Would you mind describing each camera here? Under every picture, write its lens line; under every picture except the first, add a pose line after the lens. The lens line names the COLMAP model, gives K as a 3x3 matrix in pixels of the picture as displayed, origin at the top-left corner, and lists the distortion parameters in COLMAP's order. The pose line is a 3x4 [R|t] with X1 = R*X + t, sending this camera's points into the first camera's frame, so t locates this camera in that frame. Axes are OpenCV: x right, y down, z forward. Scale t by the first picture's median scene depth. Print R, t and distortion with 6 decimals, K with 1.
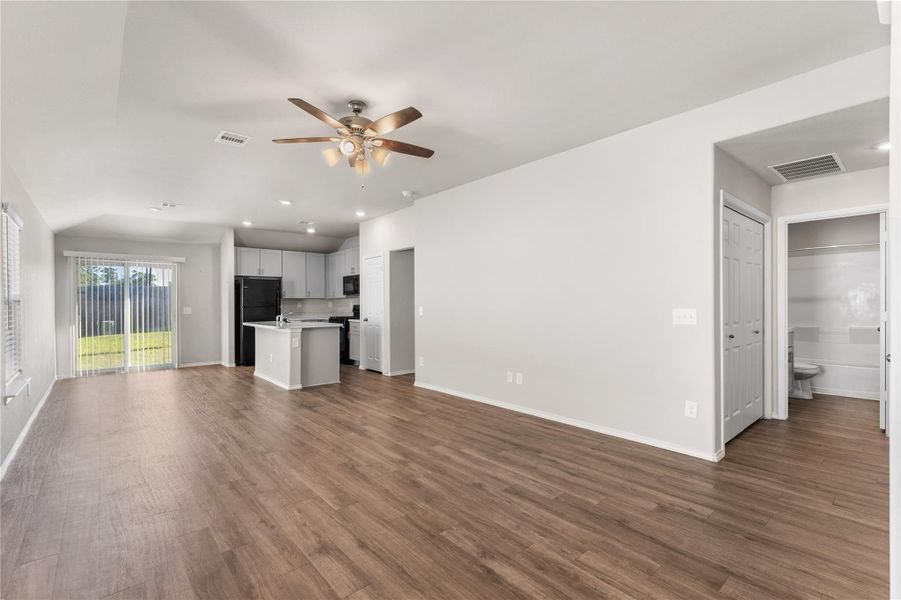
lens RADIAL K [[401.0, 0, 448.8], [0, 401.0, 305.8], [0, 0, 1]] dist [-0.000220, -0.000087]
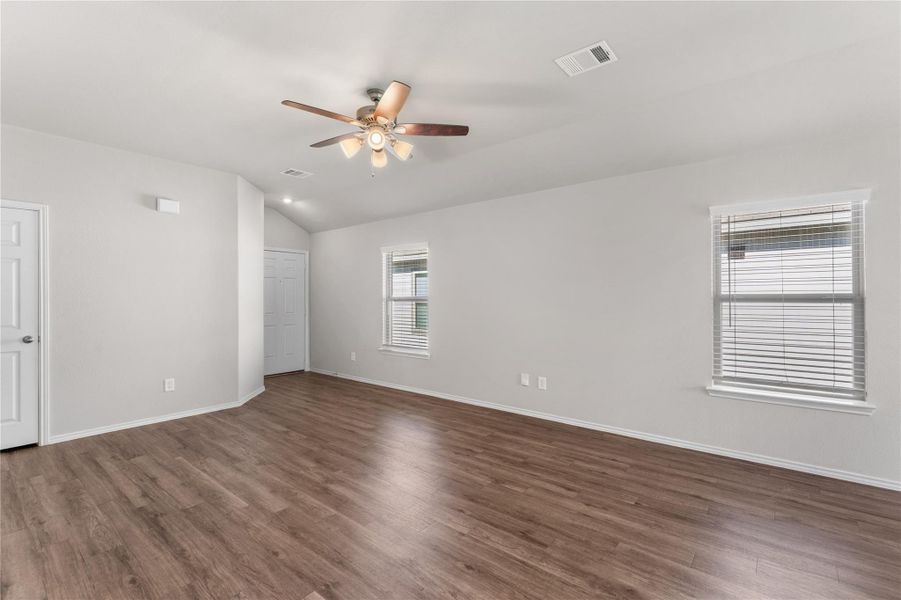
lens RADIAL K [[413.2, 0, 447.4], [0, 413.2, 294.8], [0, 0, 1]] dist [-0.002008, -0.000360]
pose [[-0.987732, 0.008659, -0.155918, -0.133321], [0.008522, 0.999962, 0.001544, -0.017243], [0.155926, 0.000197, -0.987769, 1.104744]]
